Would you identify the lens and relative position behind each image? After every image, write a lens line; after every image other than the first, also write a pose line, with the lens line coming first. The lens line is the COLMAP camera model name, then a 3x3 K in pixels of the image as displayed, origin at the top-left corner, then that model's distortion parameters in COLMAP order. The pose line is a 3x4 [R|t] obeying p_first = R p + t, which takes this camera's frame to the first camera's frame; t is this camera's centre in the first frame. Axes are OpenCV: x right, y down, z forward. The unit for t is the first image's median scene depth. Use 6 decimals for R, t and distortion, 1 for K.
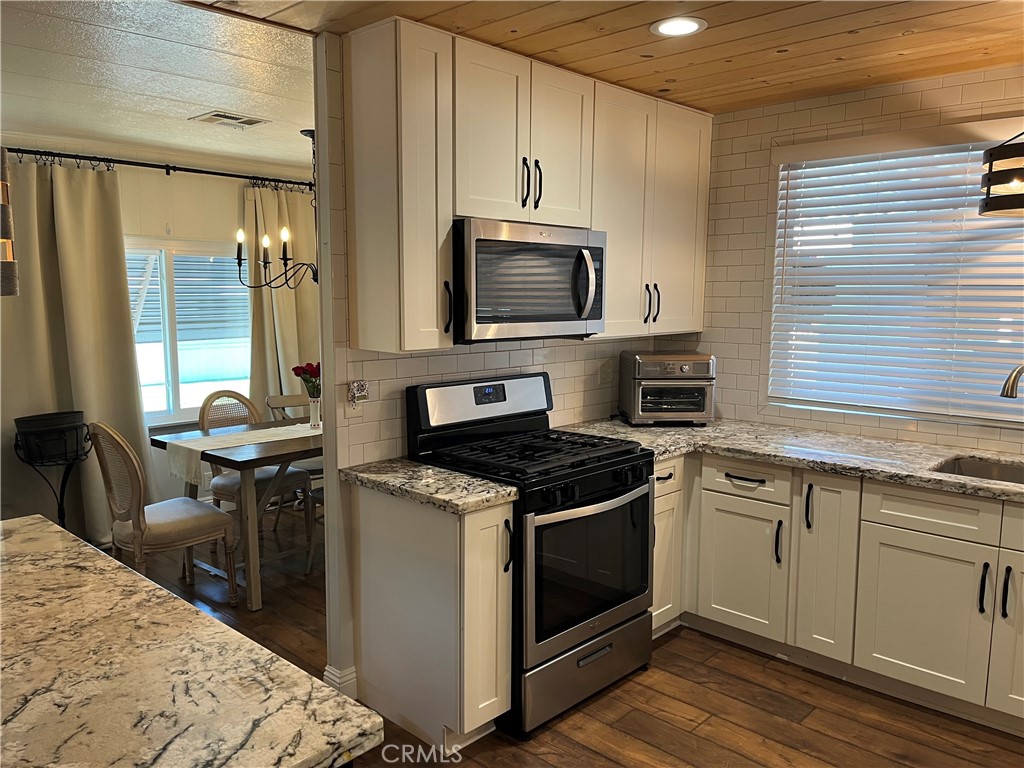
lens RADIAL K [[783.4, 0, 514.5], [0, 783.4, 385.4], [0, 0, 1]] dist [0.060432, -0.090727]
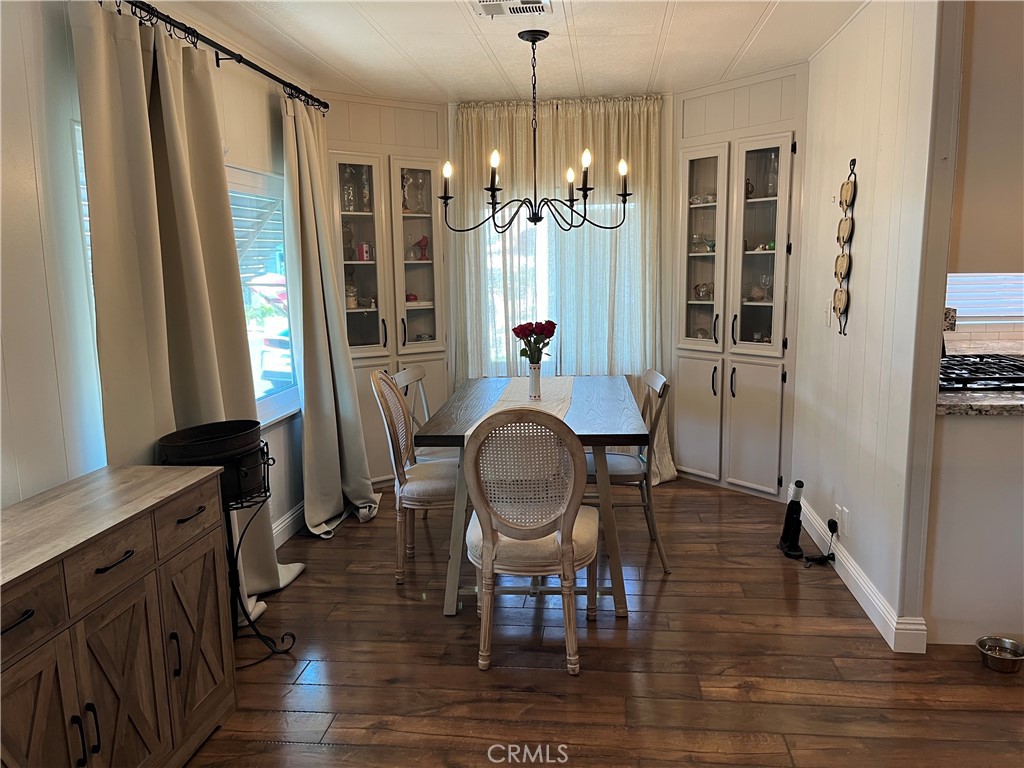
lens RADIAL K [[783.4, 0, 514.5], [0, 783.4, 385.4], [0, 0, 1]] dist [0.060432, -0.090727]
pose [[0.800700, -0.114830, 0.587957, -1.010208], [0.096522, 0.993363, 0.062561, -0.019675], [-0.591239, 0.006658, 0.806469, 0.459697]]
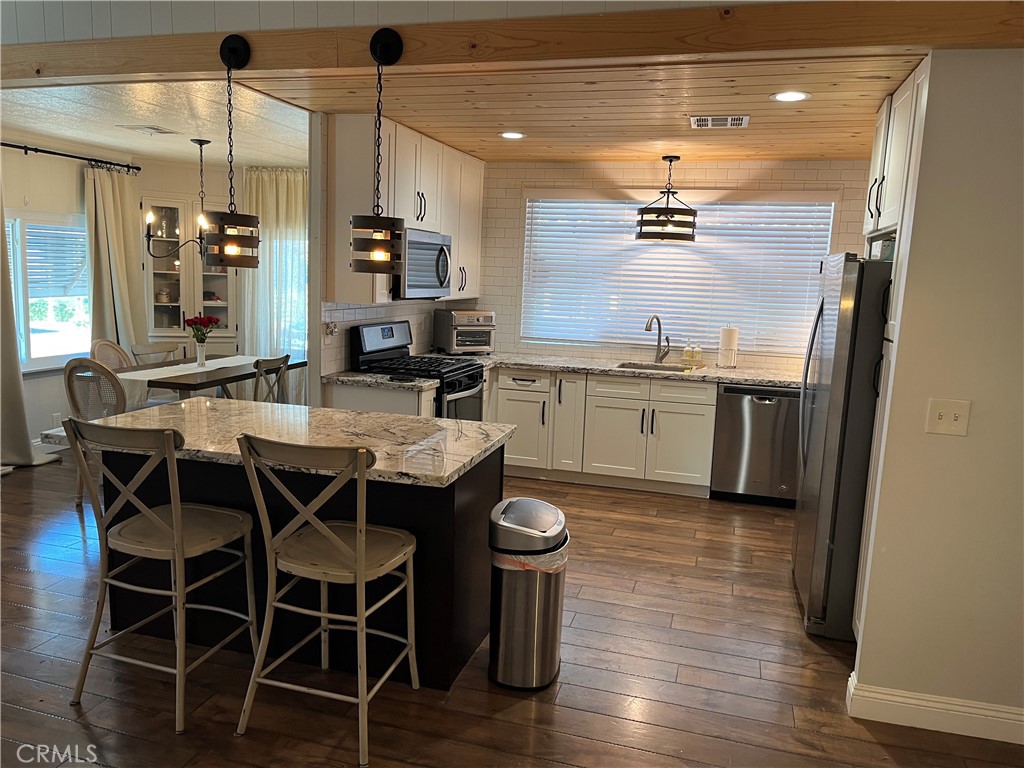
lens RADIAL K [[783.4, 0, 514.5], [0, 783.4, 385.4], [0, 0, 1]] dist [0.060432, -0.090727]
pose [[0.886181, -0.036263, 0.461919, -0.533763], [0.019487, 0.998967, 0.041040, 0.056433], [-0.462930, -0.027367, 0.885972, -0.546482]]
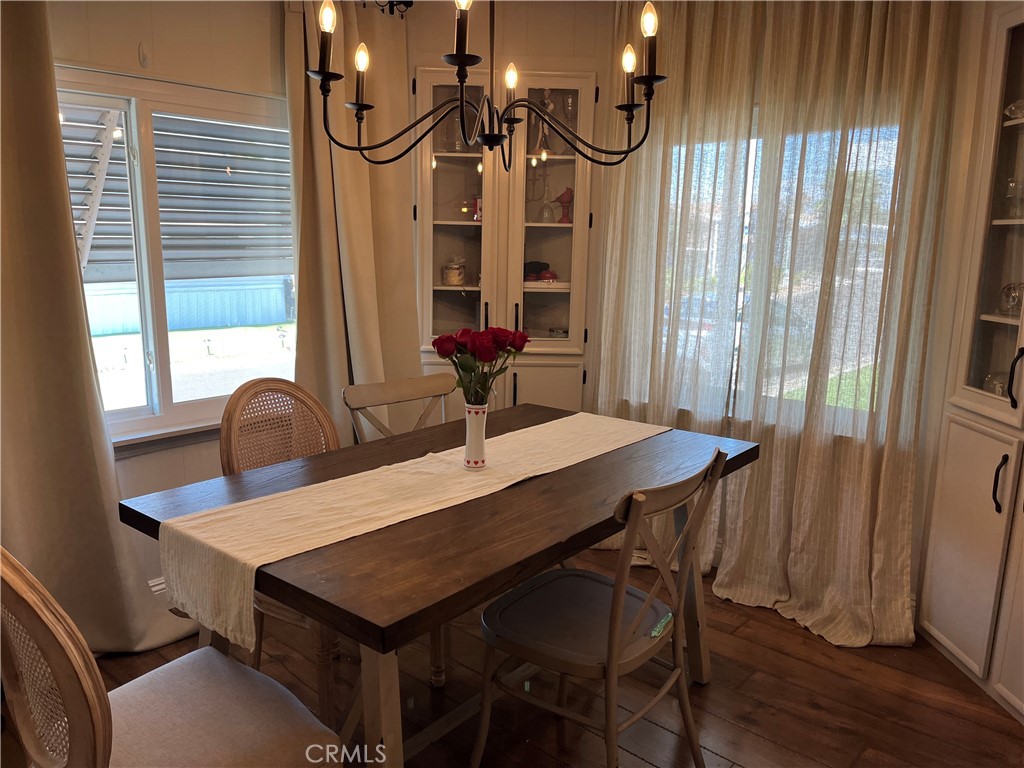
lens RADIAL K [[783.4, 0, 514.5], [0, 783.4, 385.4], [0, 0, 1]] dist [0.060432, -0.090727]
pose [[0.999344, 0.003937, 0.035994, -0.330872], [-0.006348, 0.997725, 0.067115, -0.034159], [-0.035648, -0.067300, 0.997096, 0.719094]]
